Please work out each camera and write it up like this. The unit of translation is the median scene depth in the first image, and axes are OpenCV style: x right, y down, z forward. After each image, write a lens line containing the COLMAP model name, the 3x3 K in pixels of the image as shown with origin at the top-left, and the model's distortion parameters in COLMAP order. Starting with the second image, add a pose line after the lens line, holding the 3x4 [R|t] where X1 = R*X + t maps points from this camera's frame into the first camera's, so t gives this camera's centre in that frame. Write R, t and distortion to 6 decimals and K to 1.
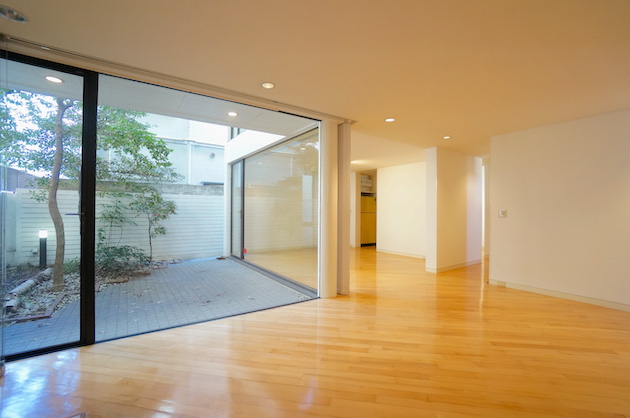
lens RADIAL K [[276.6, 0, 317.8], [0, 276.6, 208.8], [0, 0, 1]] dist [-0.022497, 0.000046]
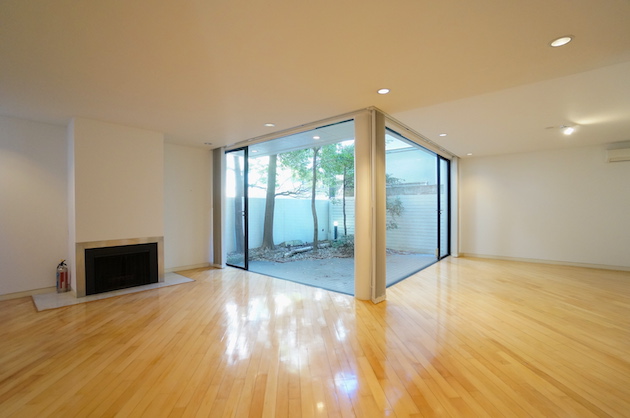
lens RADIAL K [[276.6, 0, 317.8], [0, 276.6, 208.8], [0, 0, 1]] dist [-0.022497, 0.000046]
pose [[0.290182, -0.008544, -0.956933, 0.626314], [0.013729, 0.999894, -0.004765, 0.007030], [0.956873, -0.011755, 0.290268, 0.387991]]
